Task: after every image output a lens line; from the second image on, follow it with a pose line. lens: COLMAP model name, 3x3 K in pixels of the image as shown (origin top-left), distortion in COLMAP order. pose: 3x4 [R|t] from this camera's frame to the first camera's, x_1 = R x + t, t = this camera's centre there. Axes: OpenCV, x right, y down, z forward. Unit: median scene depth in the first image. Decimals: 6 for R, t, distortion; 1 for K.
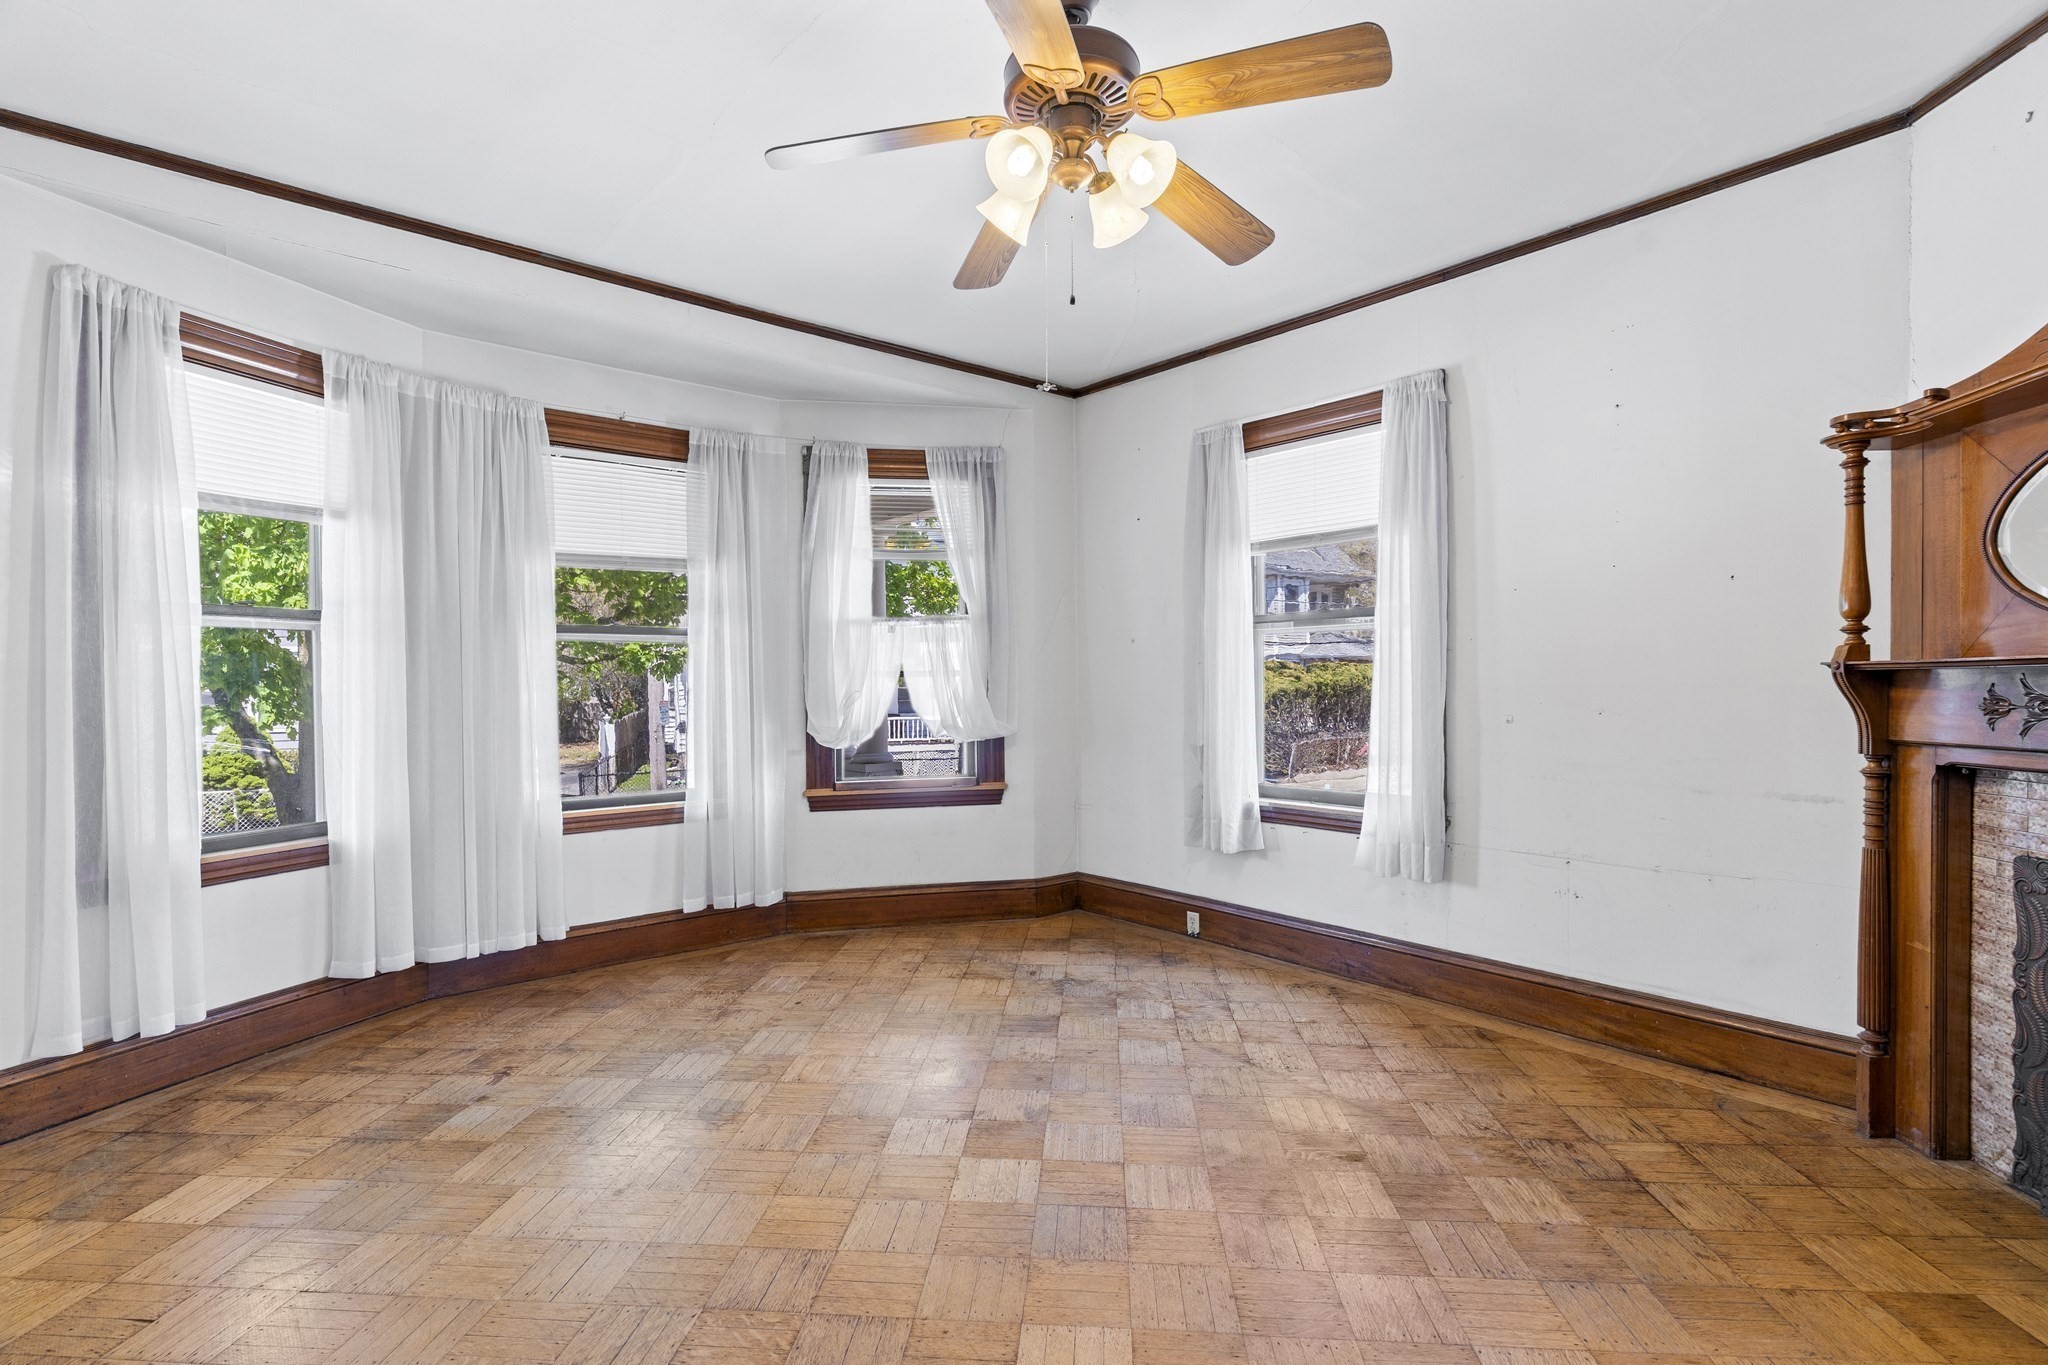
lens RADIAL K [[974.5, 0, 1036.3], [0, 974.5, 688.6], [0, 0, 1]] dist [0.001957, -0.000647]
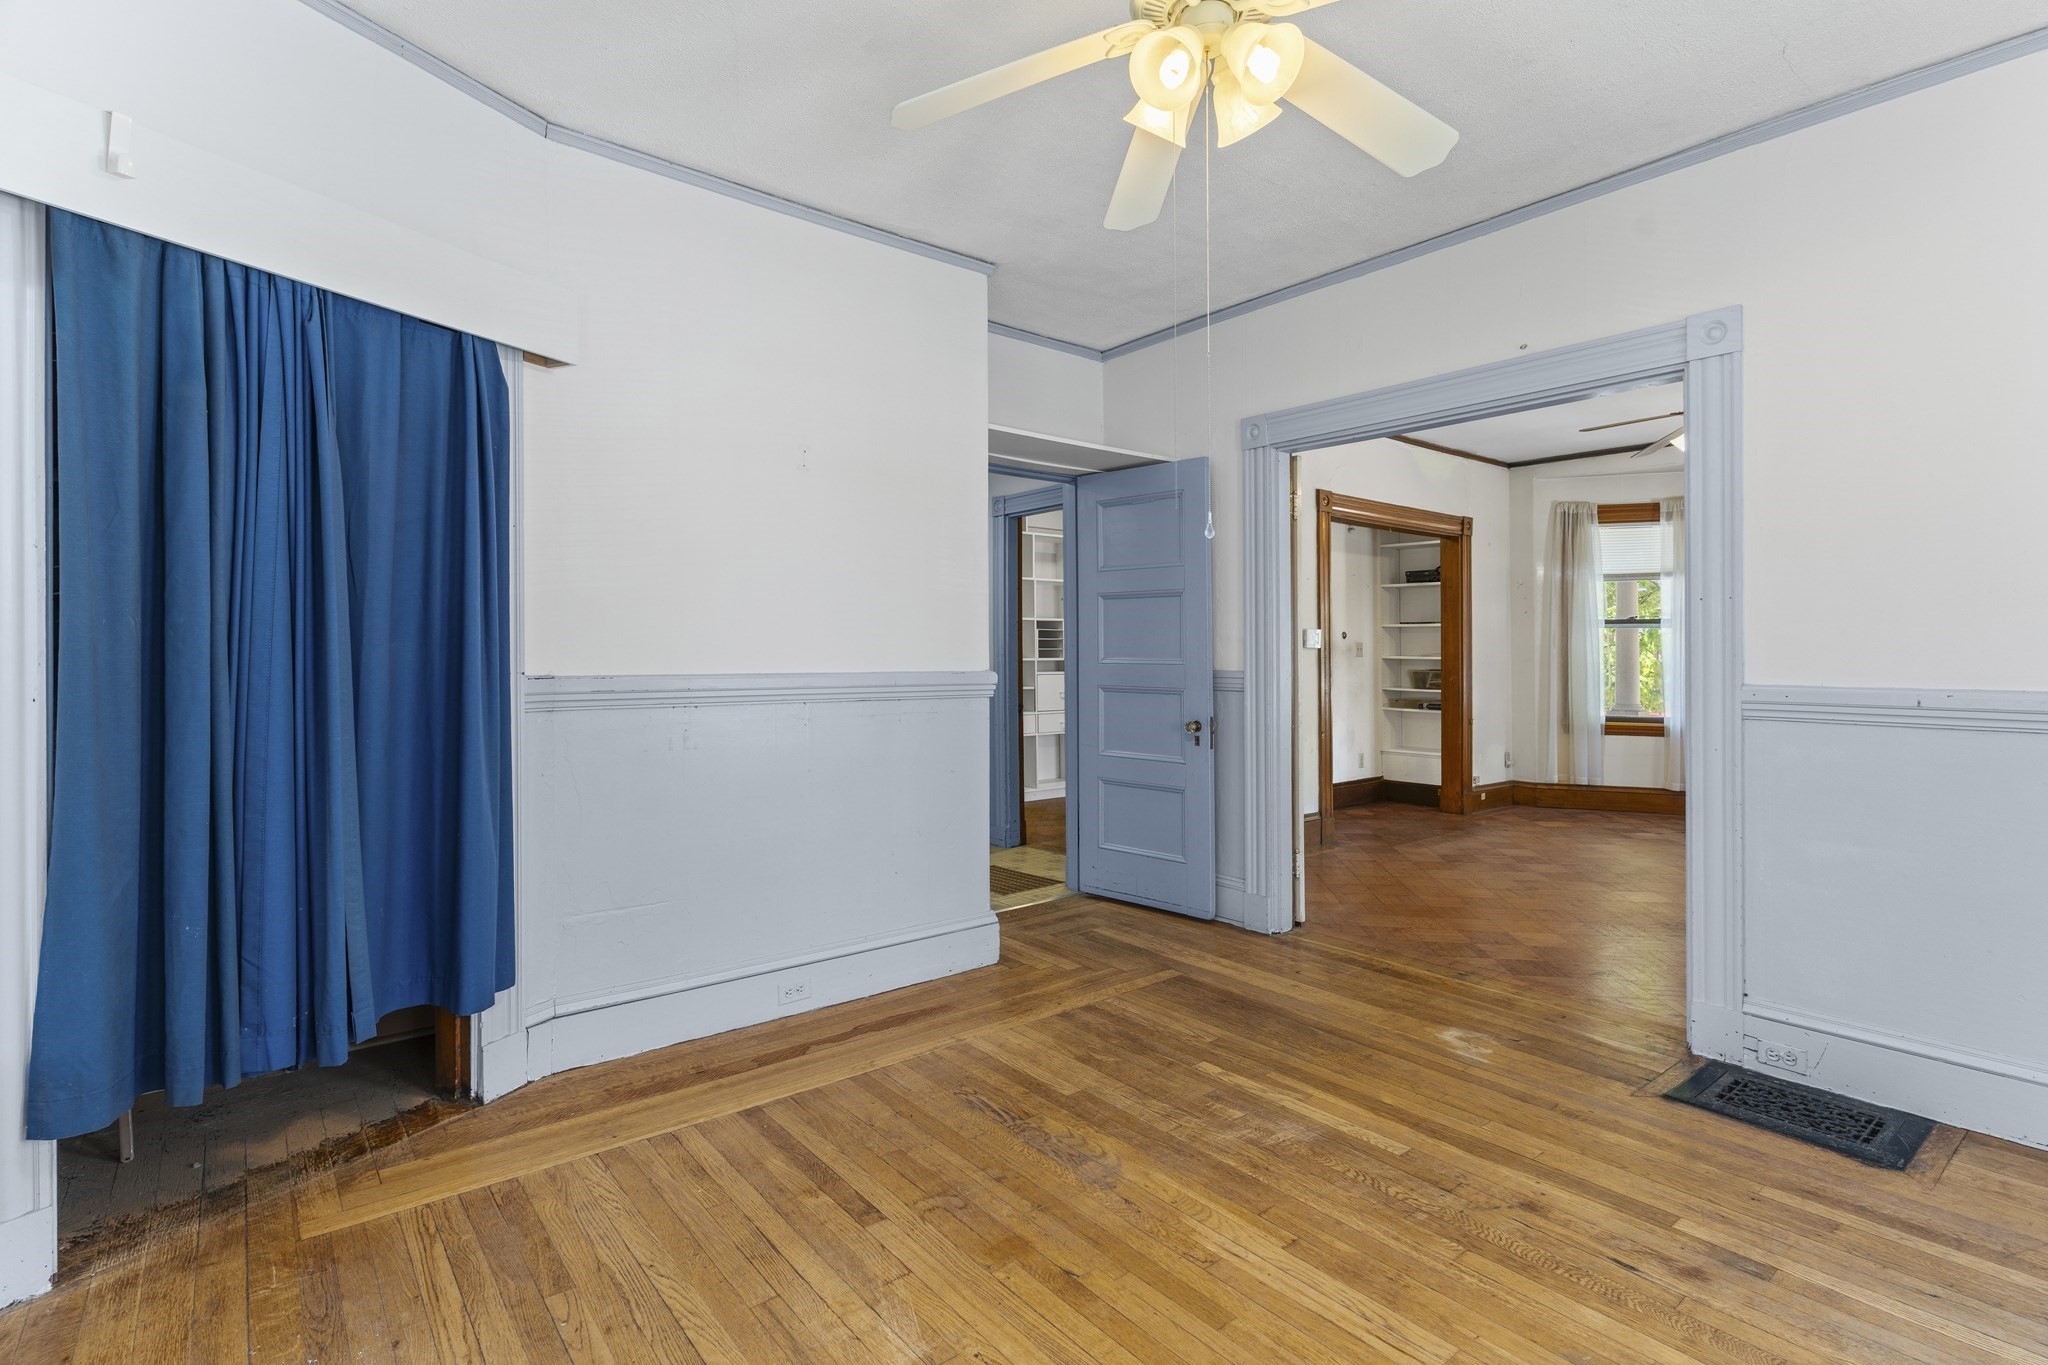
lens RADIAL K [[974.5, 0, 1053.1], [0, 974.5, 607.4], [0, 0, 1]] dist [0.001957, -0.000647]
pose [[-0.009088, -0.038070, -0.999234, 1.458397], [-0.012394, 0.999203, -0.037956, -0.007067], [0.999882, 0.012039, -0.009552, -0.341247]]
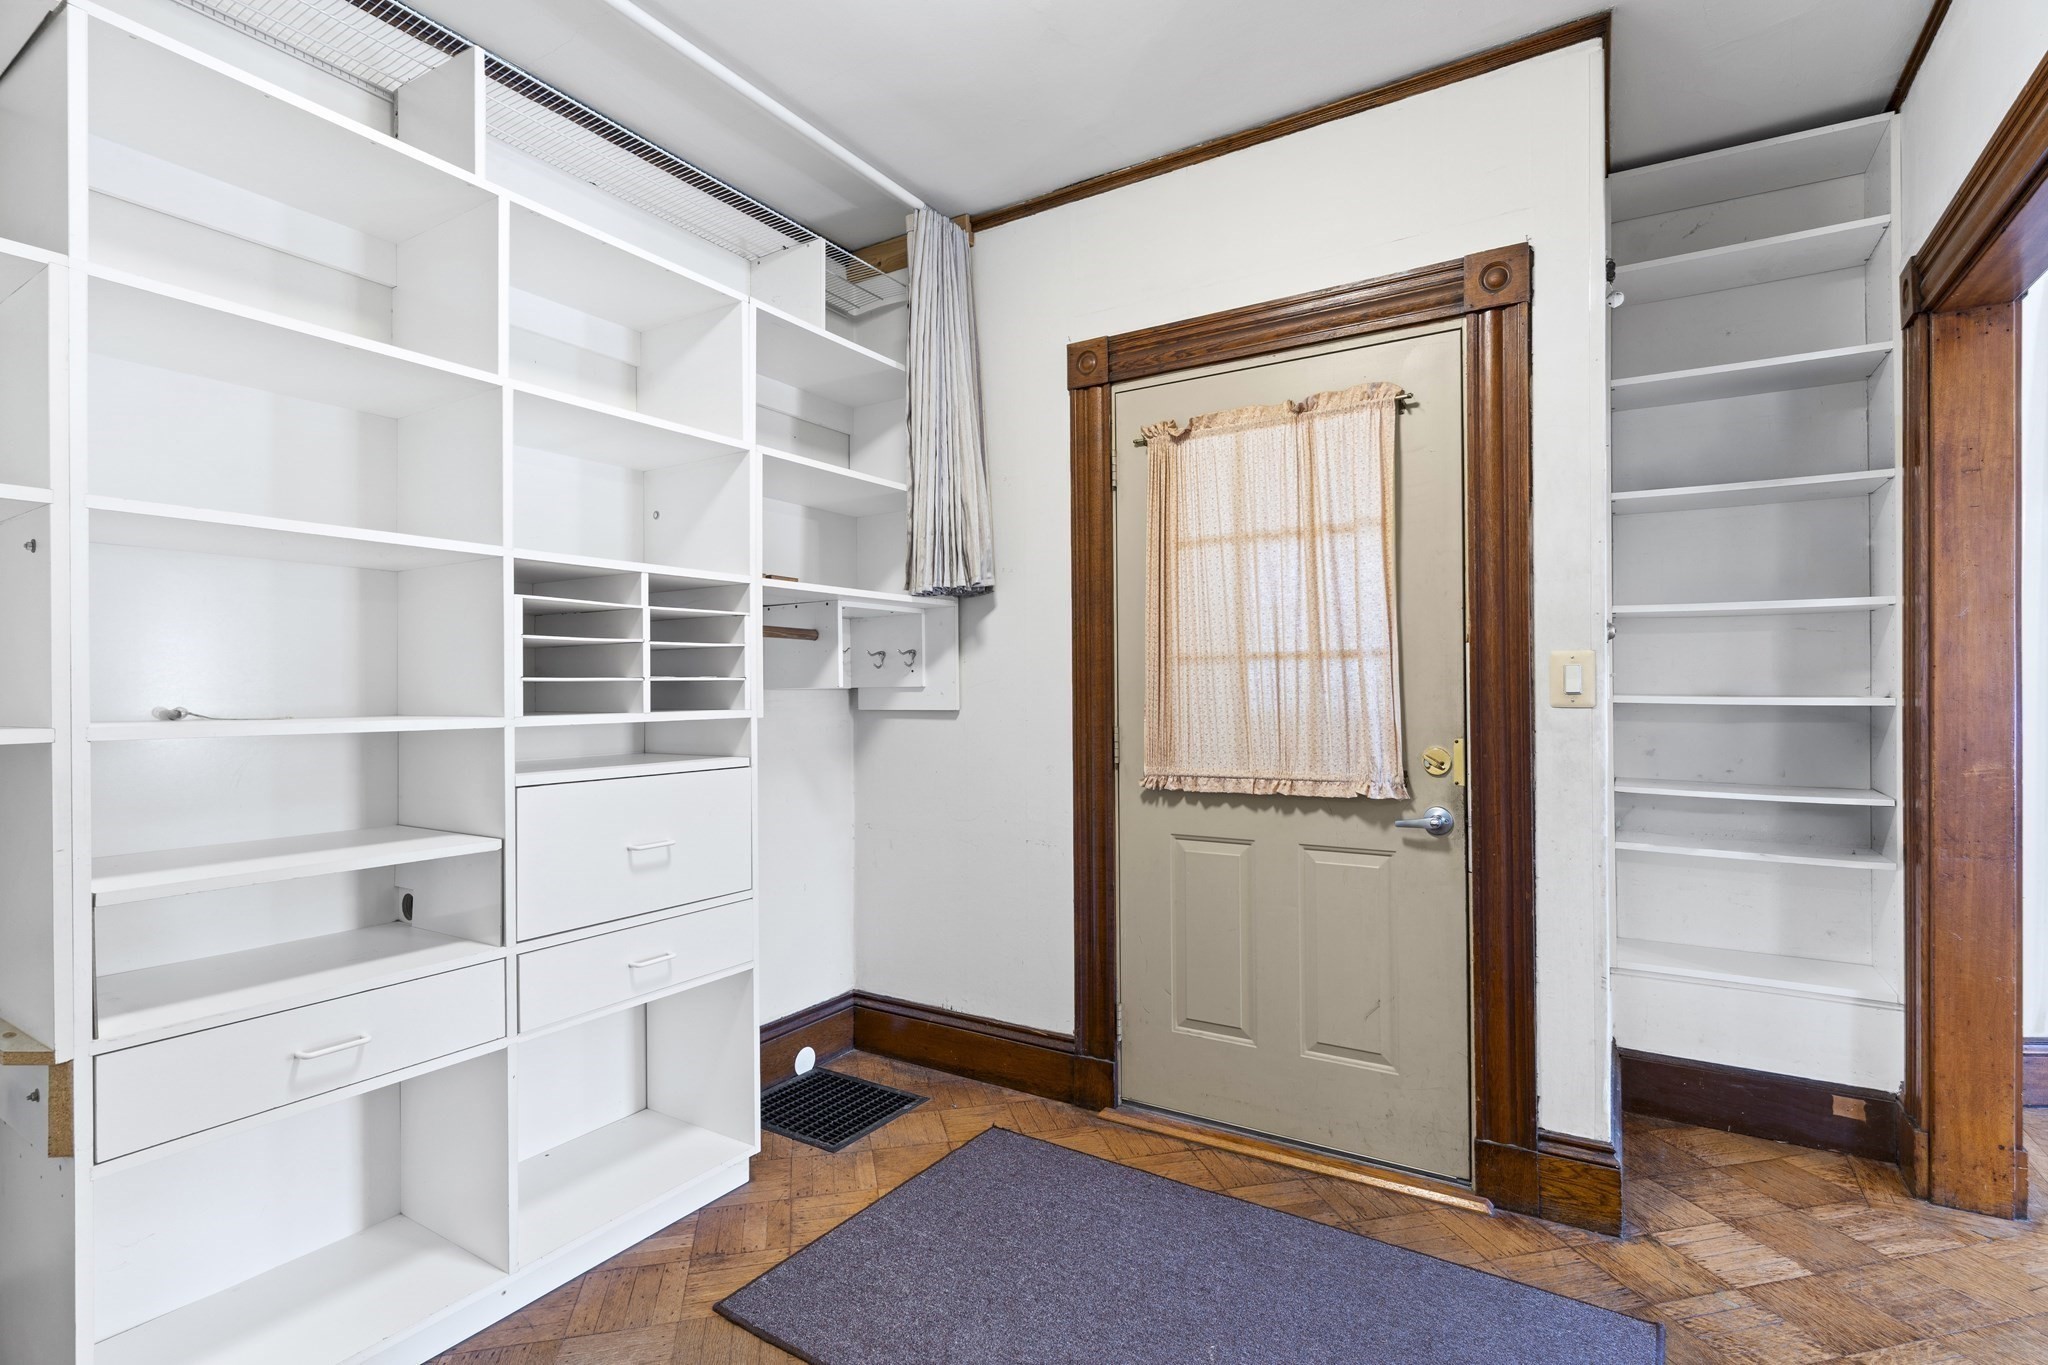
lens RADIAL K [[974.5, 0, 1019.1], [0, 974.5, 672.7], [0, 0, 1]] dist [0.001957, -0.000647]
pose [[0.286232, -0.009565, -0.958112, -0.254388], [-0.006954, 0.999903, -0.012060, 0.004861], [0.958135, 0.010115, 0.286138, -0.286168]]
